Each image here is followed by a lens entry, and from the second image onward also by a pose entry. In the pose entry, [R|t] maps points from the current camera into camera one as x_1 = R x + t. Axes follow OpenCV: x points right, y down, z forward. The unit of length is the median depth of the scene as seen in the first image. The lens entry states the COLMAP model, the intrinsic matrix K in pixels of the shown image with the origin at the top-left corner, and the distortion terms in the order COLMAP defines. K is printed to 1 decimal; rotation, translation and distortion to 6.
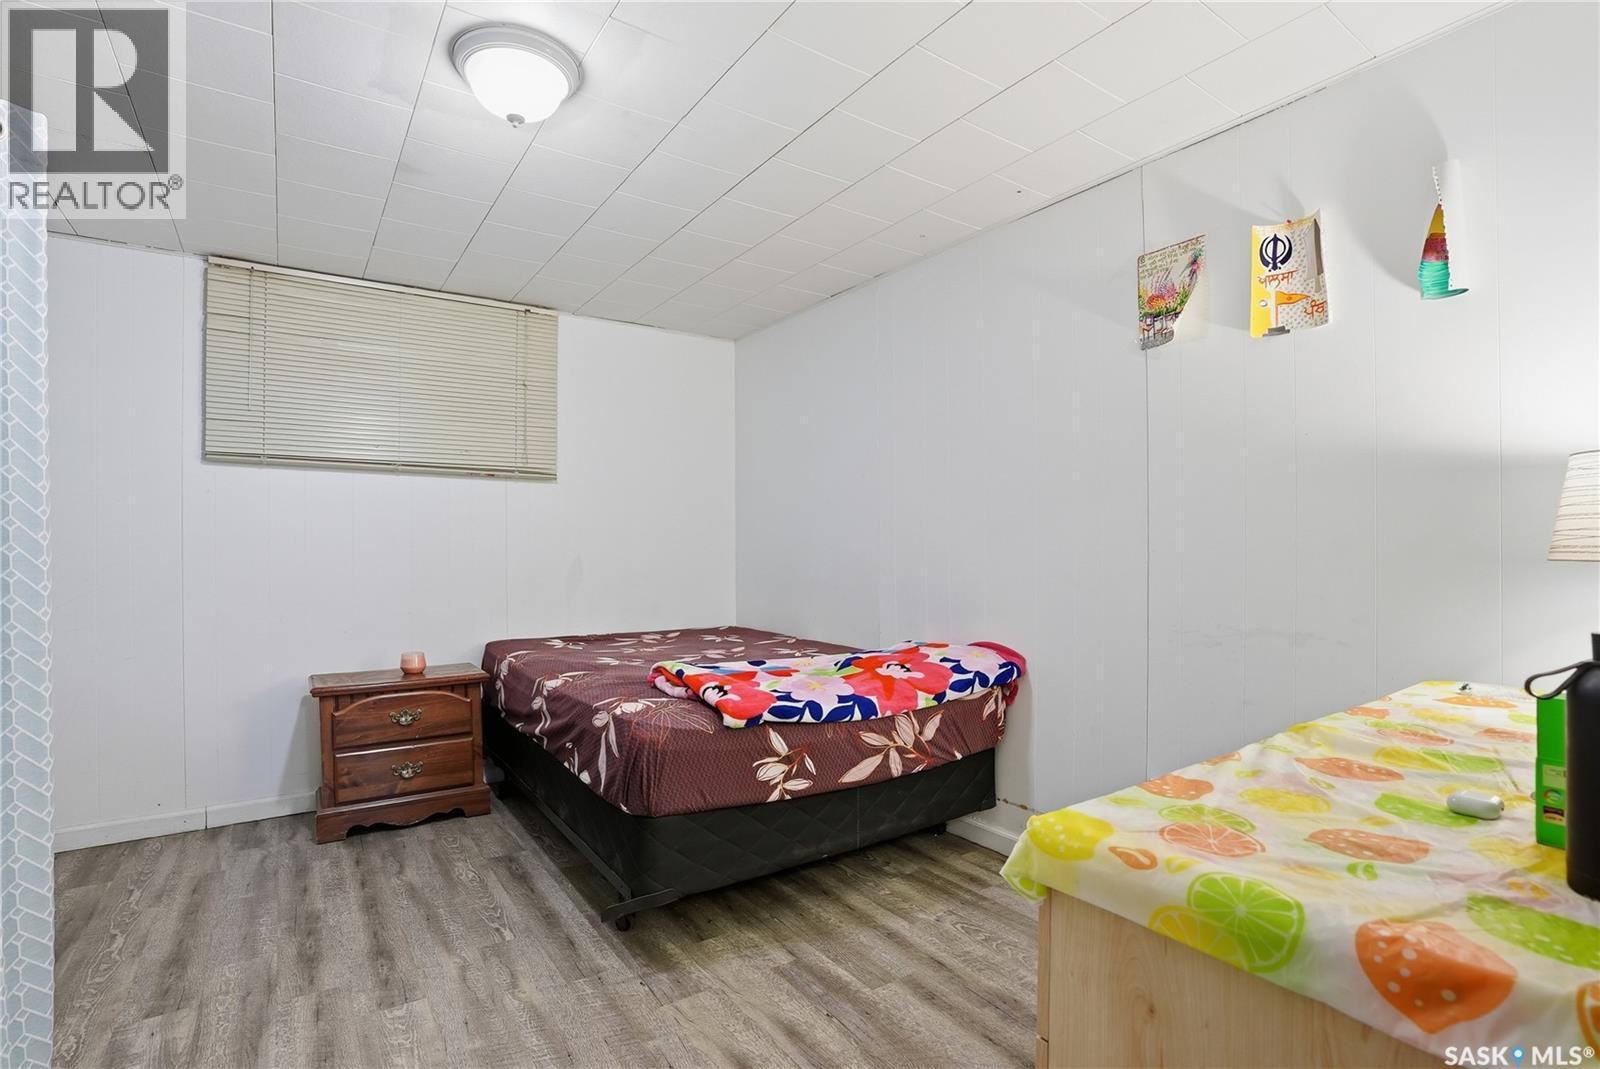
lens RADIAL K [[741.8, 0, 801.4], [0, 741.8, 543.2], [0, 0, 1]] dist [-0.078056, 0.035010]
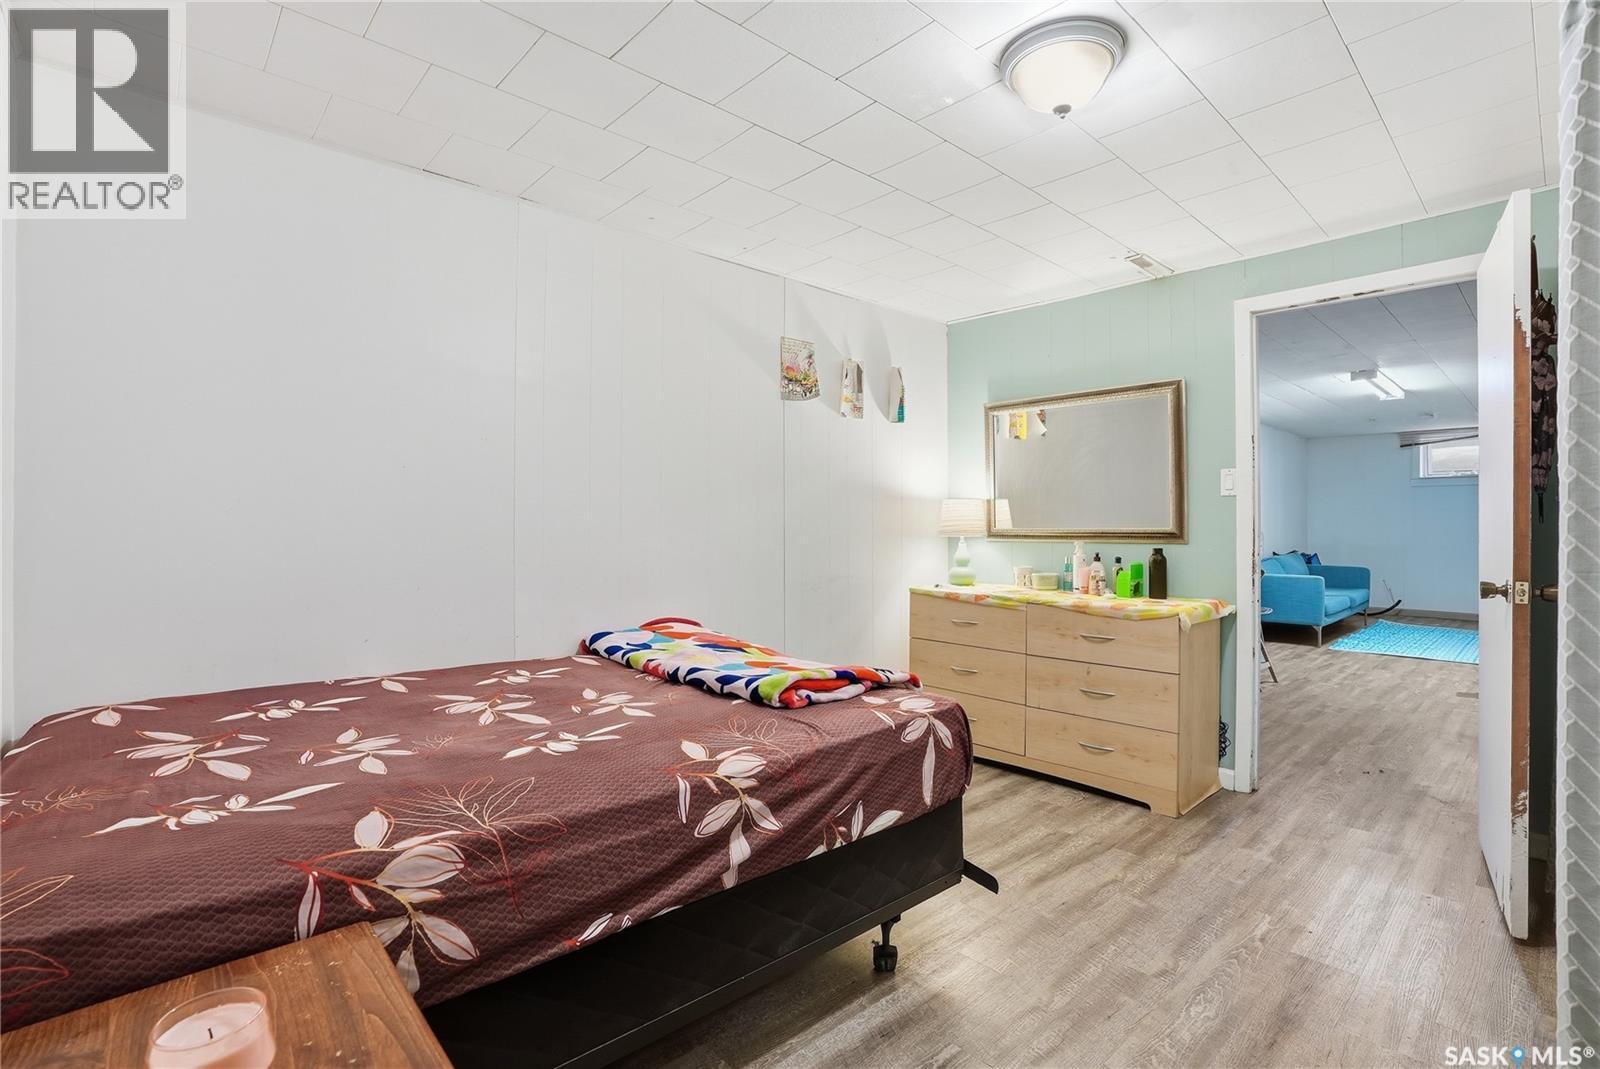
lens RADIAL K [[741.8, 0, 801.4], [0, 741.8, 543.2], [0, 0, 1]] dist [-0.078056, 0.035010]
pose [[-0.141440, -0.012730, 0.989865, -1.101719], [0.008741, 0.999862, 0.014108, 0.008166], [-0.989908, 0.010648, -0.141309, 1.246204]]
